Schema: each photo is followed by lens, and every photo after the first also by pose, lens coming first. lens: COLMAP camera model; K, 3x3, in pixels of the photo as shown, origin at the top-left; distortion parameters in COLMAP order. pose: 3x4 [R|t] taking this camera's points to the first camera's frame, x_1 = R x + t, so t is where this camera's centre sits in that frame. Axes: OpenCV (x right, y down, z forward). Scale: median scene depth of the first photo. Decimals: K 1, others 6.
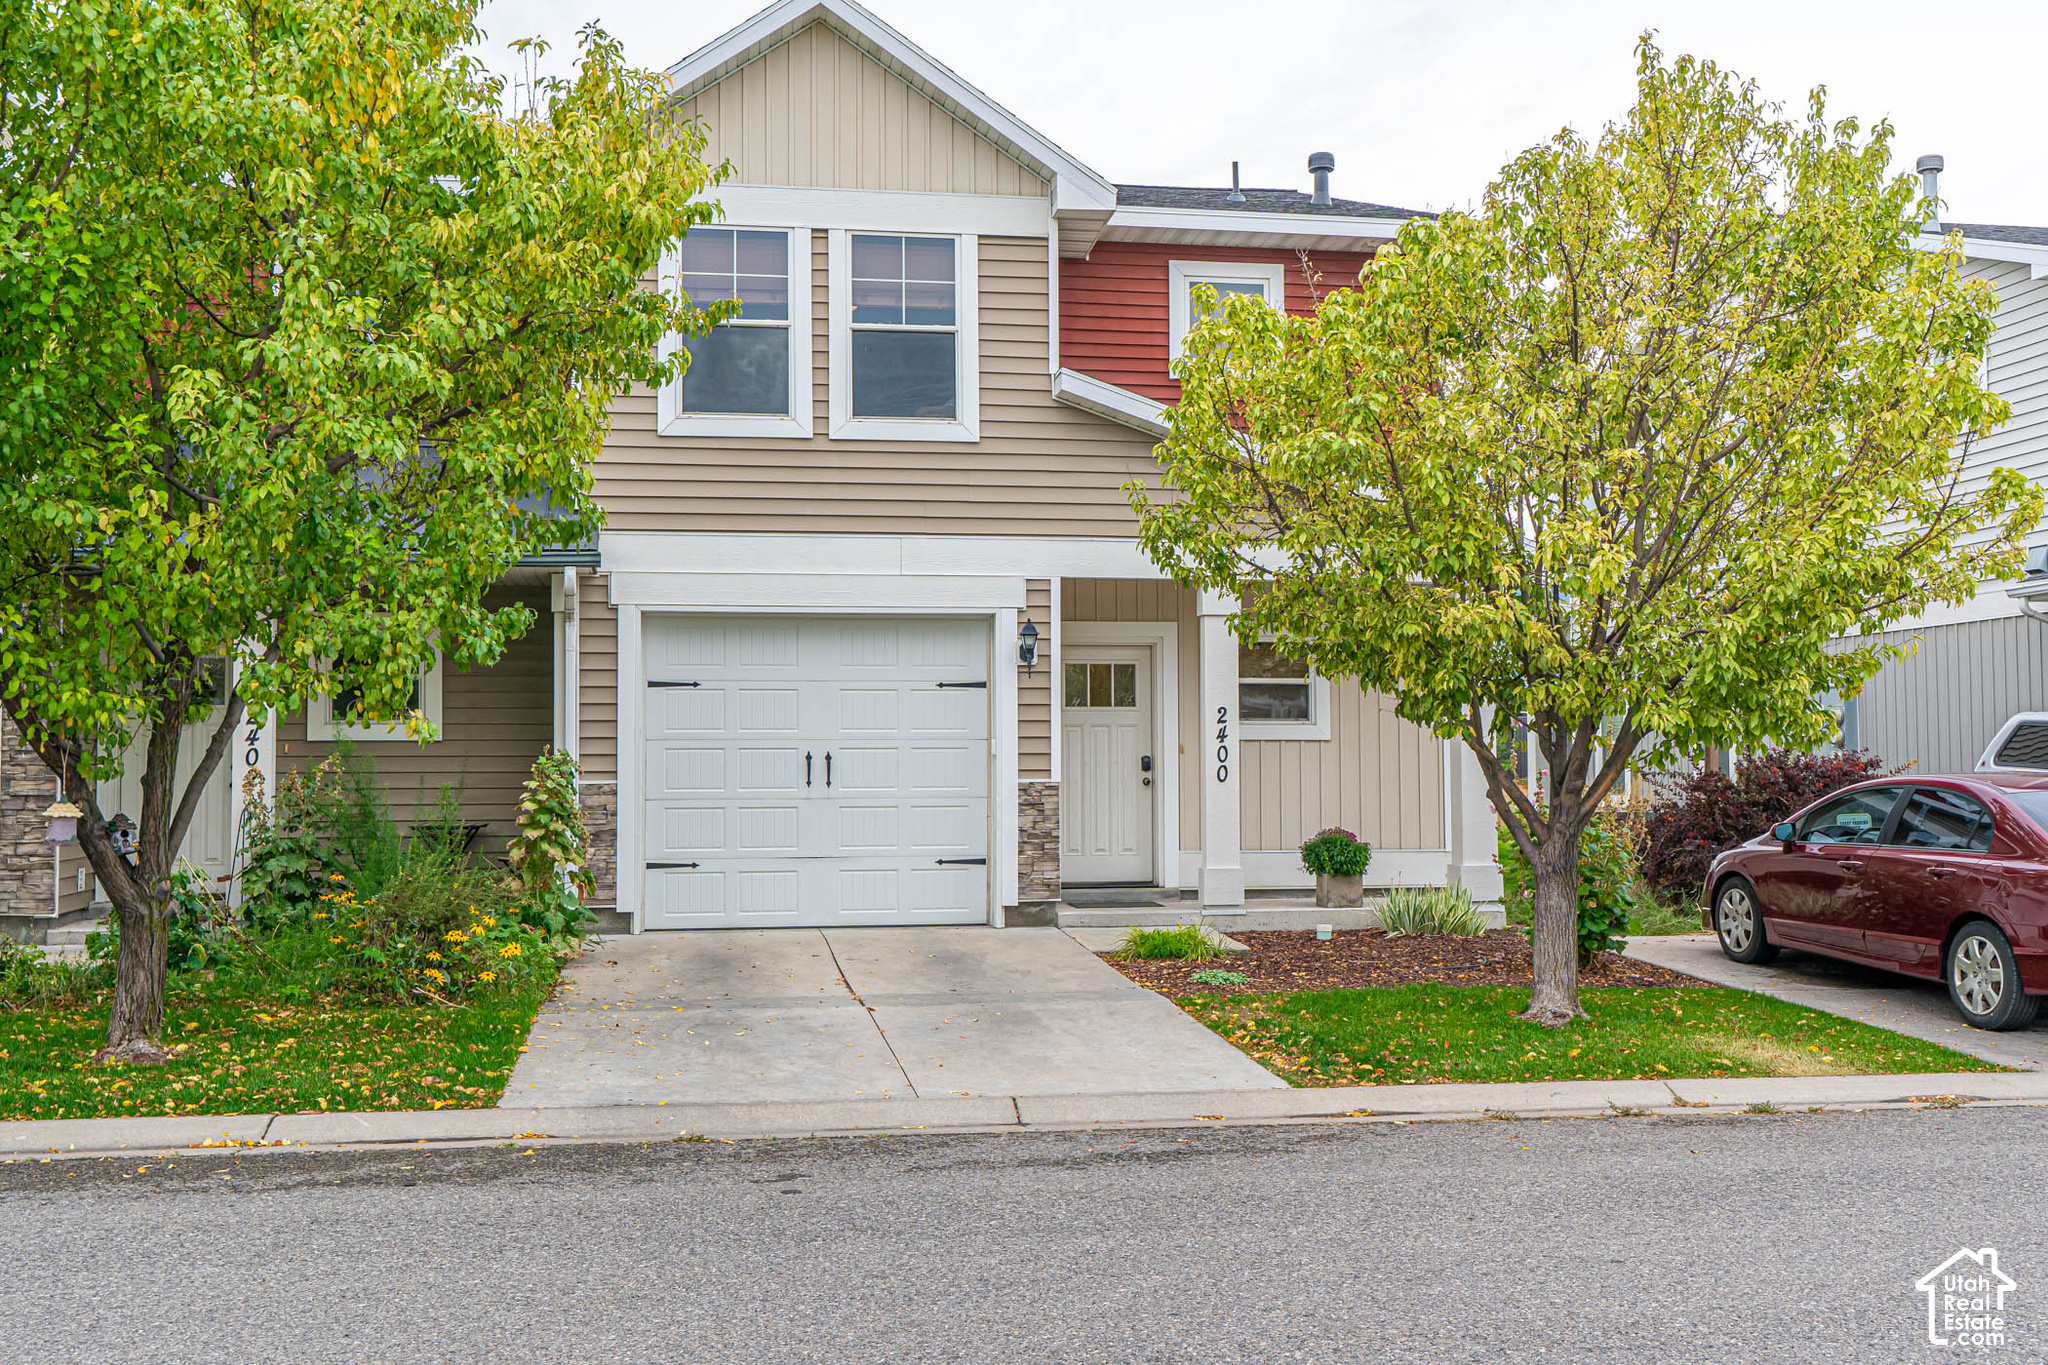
lens RADIAL K [[2021.4, 0, 1024.0], [0, 2021.4, 682.5], [0, 0, 1]] dist [0.019159, -0.009903]
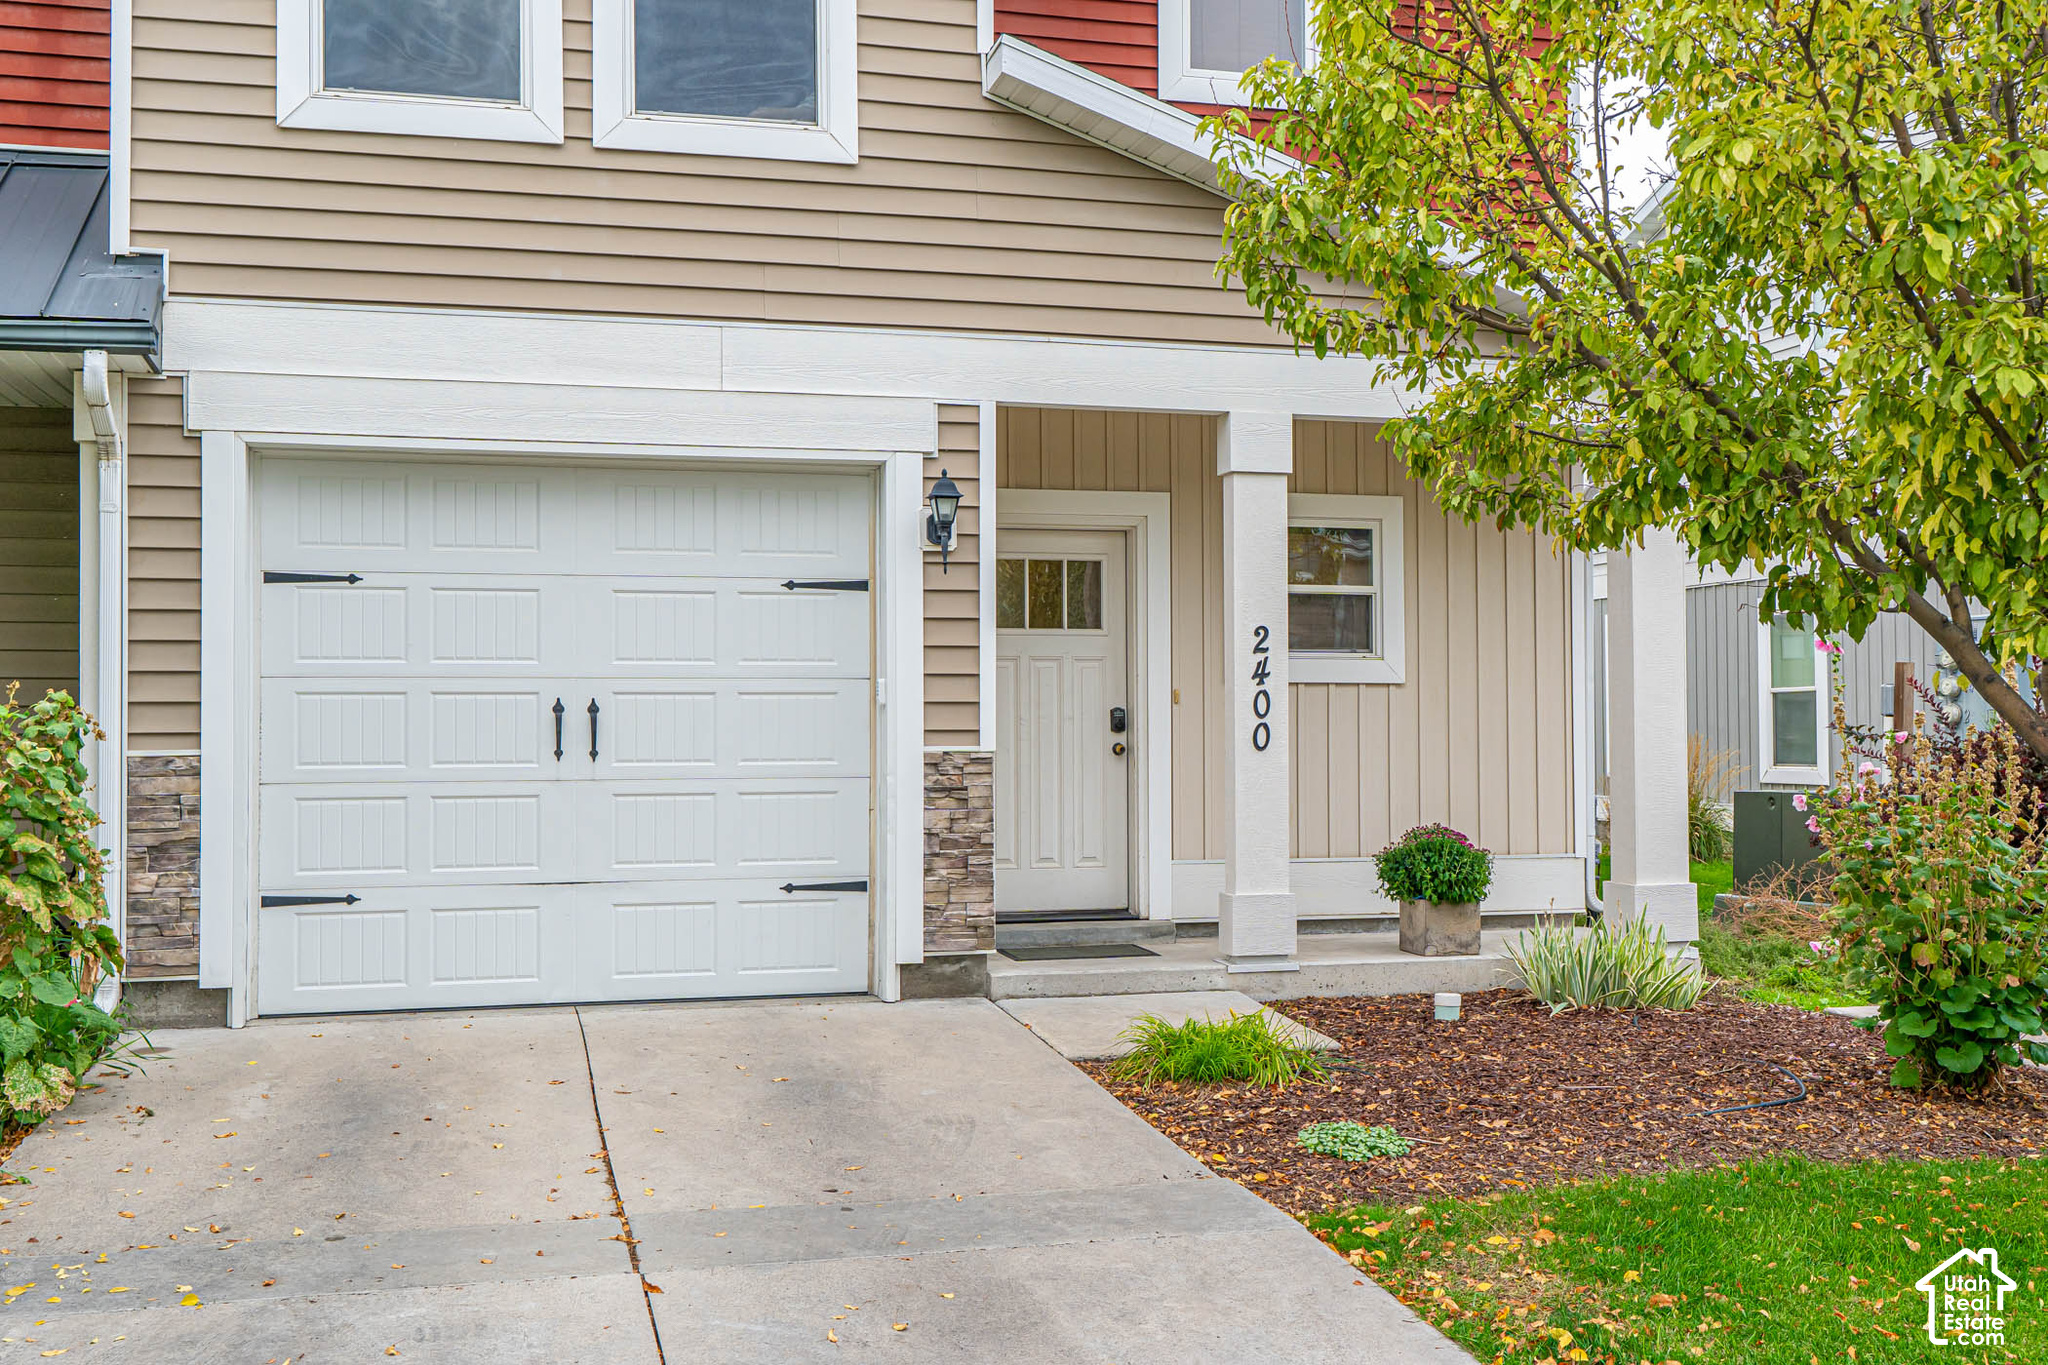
lens RADIAL K [[2021.4, 0, 1024.0], [0, 2021.4, 682.5], [0, 0, 1]] dist [0.019159, -0.009903]
pose [[0.996105, 0.002092, 0.088148, -0.025538], [-0.003798, 0.999809, 0.019191, 0.018074], [-0.088091, -0.019451, 0.995922, 0.416539]]
